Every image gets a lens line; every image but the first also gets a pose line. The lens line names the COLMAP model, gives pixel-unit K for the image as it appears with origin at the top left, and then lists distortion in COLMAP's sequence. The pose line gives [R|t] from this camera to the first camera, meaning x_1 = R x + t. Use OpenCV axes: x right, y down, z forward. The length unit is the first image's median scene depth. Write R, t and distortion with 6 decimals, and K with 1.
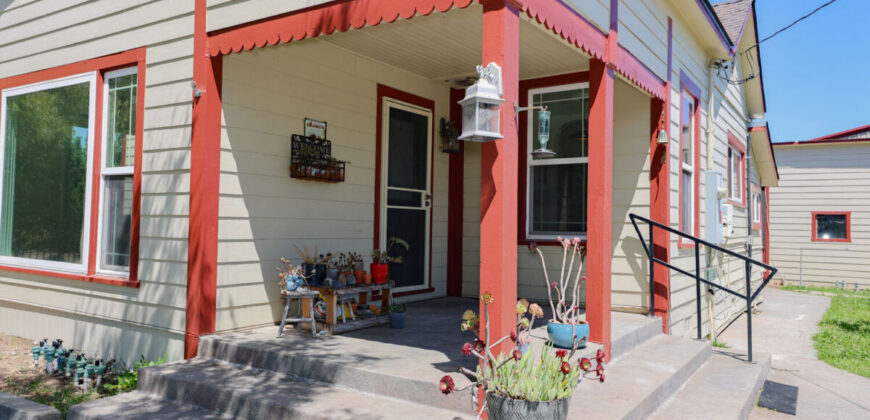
lens RADIAL K [[656.4, 0, 436.3], [0, 656.4, 189.6], [0, 0, 1]] dist [0.002625, 0.001894]
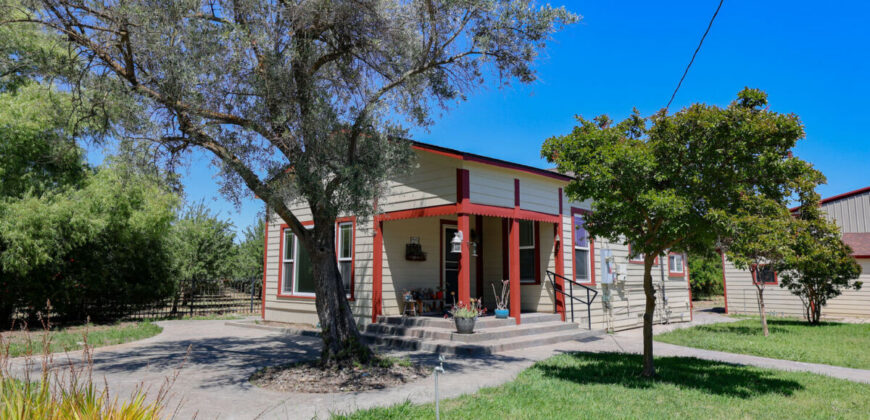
lens RADIAL K [[569.6, 0, 435.0], [0, 569.6, 210.0], [0, 0, 1]] dist [0.000069, -0.000079]
pose [[0.985561, -0.037112, -0.165201, 0.287224], [0.025795, 0.997204, -0.070127, -0.056055], [0.167342, 0.064853, 0.983764, -1.286021]]
